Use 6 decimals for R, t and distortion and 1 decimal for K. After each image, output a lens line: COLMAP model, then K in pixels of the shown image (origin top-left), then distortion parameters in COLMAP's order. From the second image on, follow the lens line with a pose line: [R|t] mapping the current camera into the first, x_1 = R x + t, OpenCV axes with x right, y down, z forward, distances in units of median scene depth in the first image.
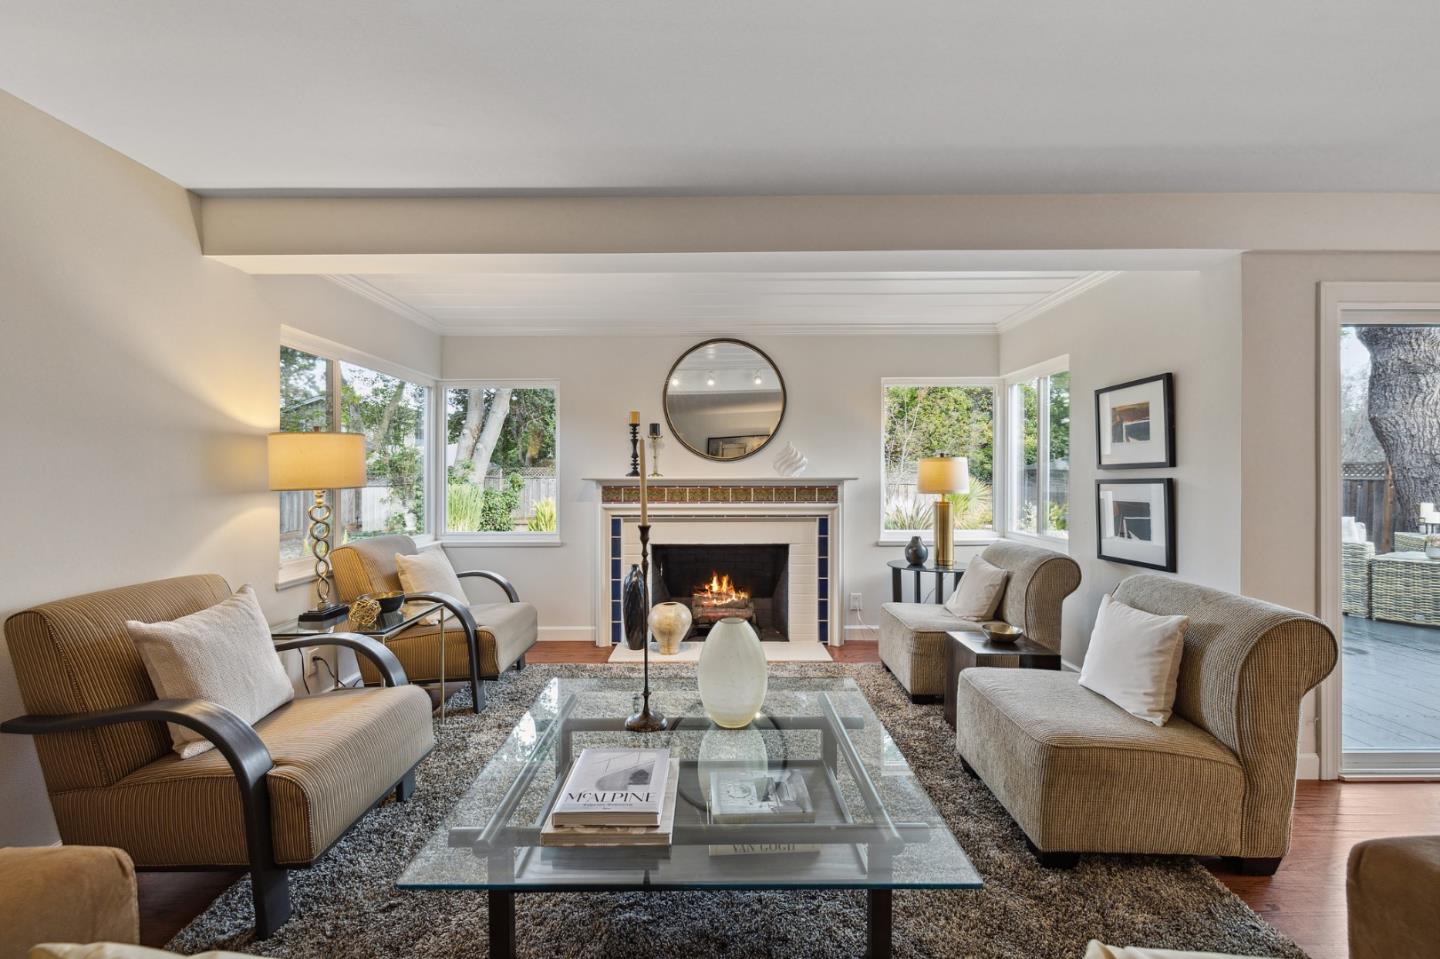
lens RADIAL K [[603.2, 0, 718.9], [0, 603.2, 475.0], [0, 0, 1]] dist [-0.000594, 0.000192]
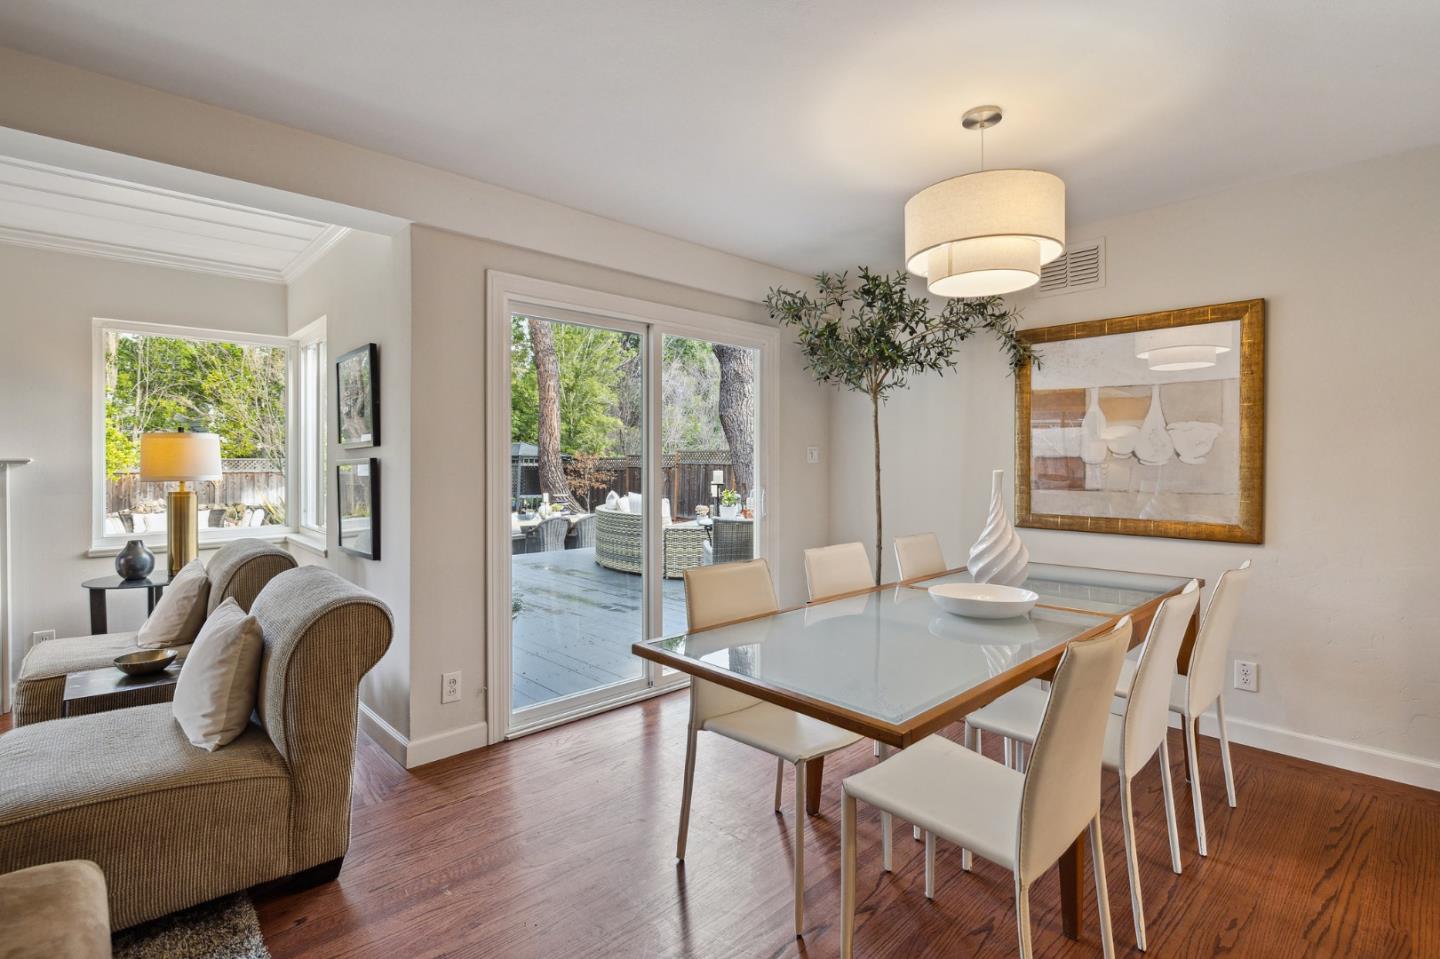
lens RADIAL K [[677.4, 0, 716.6], [0, 677.4, 466.6], [0, 0, 1]] dist [-0.006955, -0.000152]
pose [[0.727536, -0.004977, 0.686051, 0.269899], [0.000083, 0.999974, 0.007167, 0.006924], [-0.686069, -0.005157, 0.727518, -0.070189]]
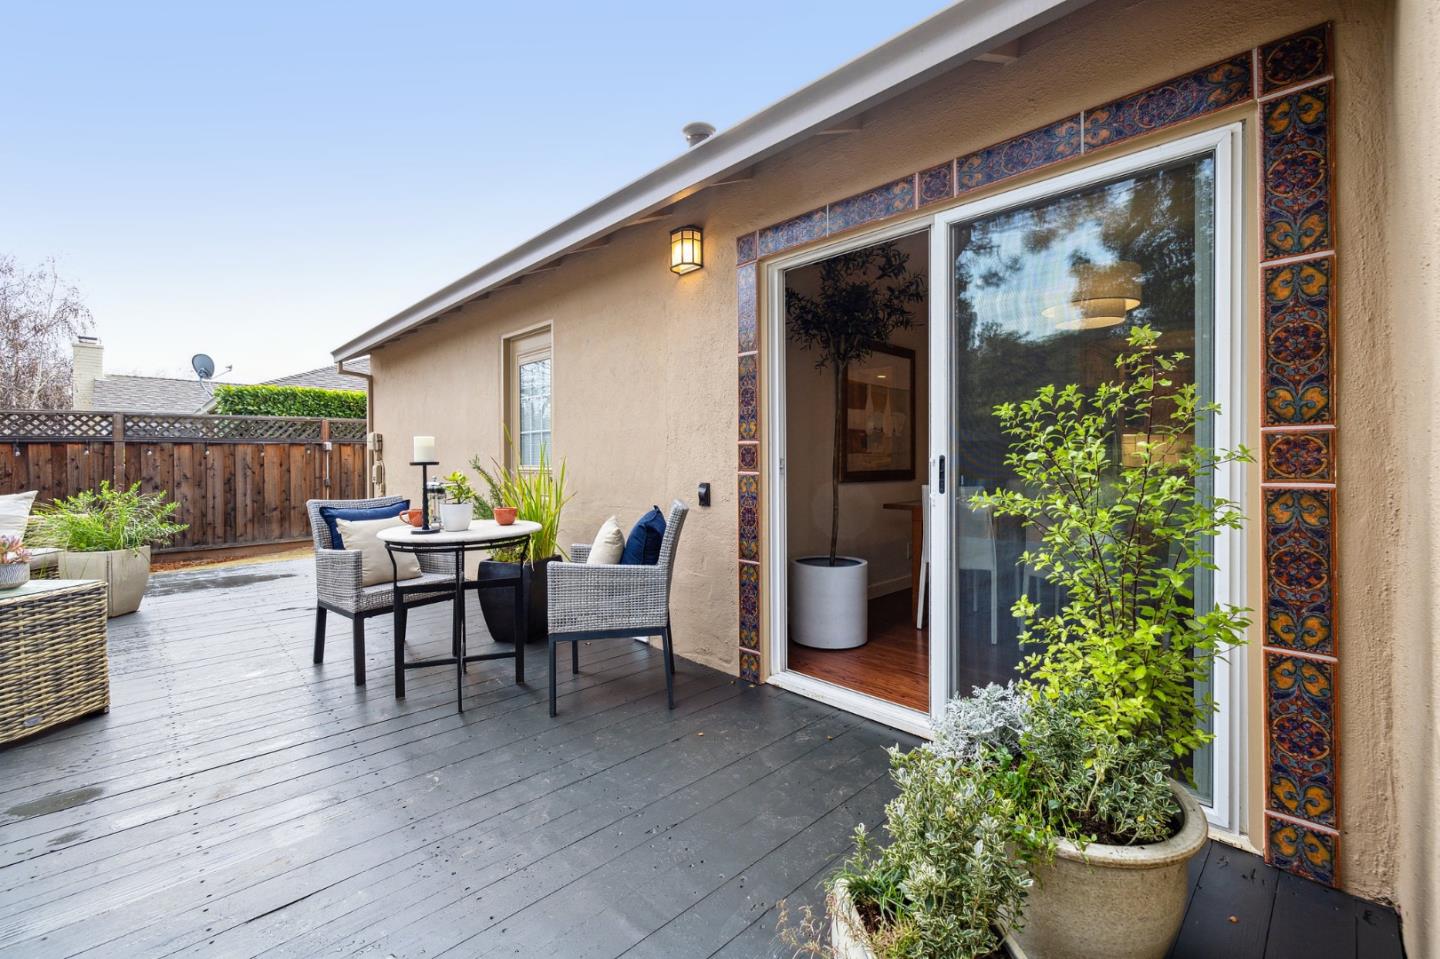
lens RADIAL K [[625.1, 0, 730.5], [0, 625.1, 462.5], [0, 0, 1]] dist [-0.001224, -0.000491]
pose [[-0.707597, -0.003778, 0.706606, 0.508758], [0.004236, 0.999945, 0.009589, 0.043779], [-0.706603, 0.009778, -0.707543, 1.113184]]
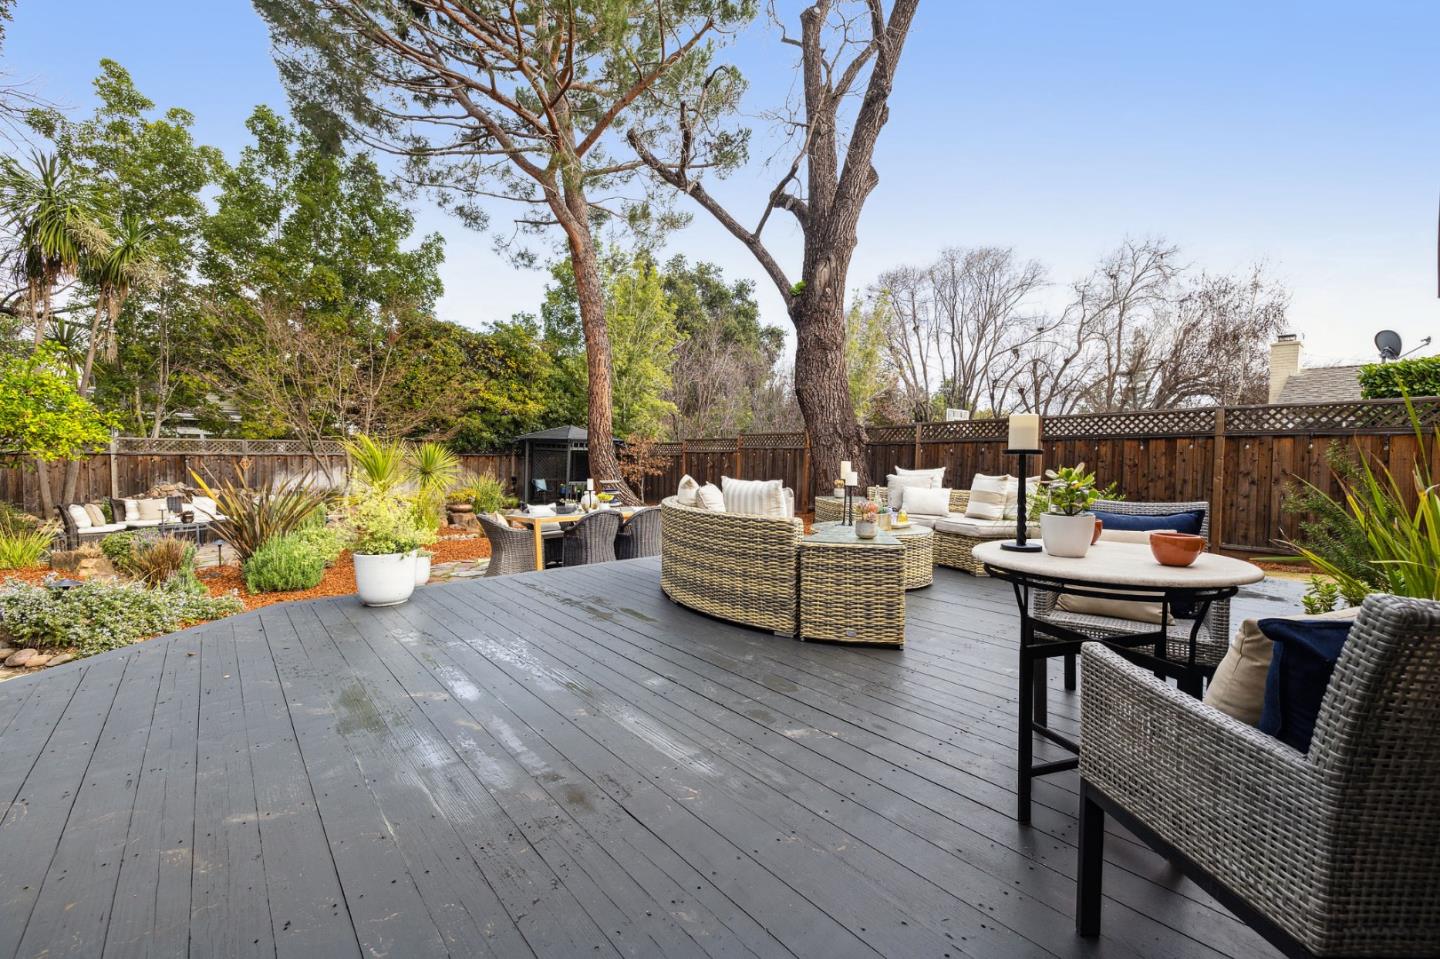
lens RADIAL K [[603.2, 0, 718.9], [0, 603.2, 475.0], [0, 0, 1]] dist [-0.000594, 0.000192]
pose [[0.764964, -0.019531, 0.643776, 0.732733], [-0.004689, 0.999345, 0.035889, 0.051899], [-0.644055, -0.030472, 0.764372, 0.687802]]
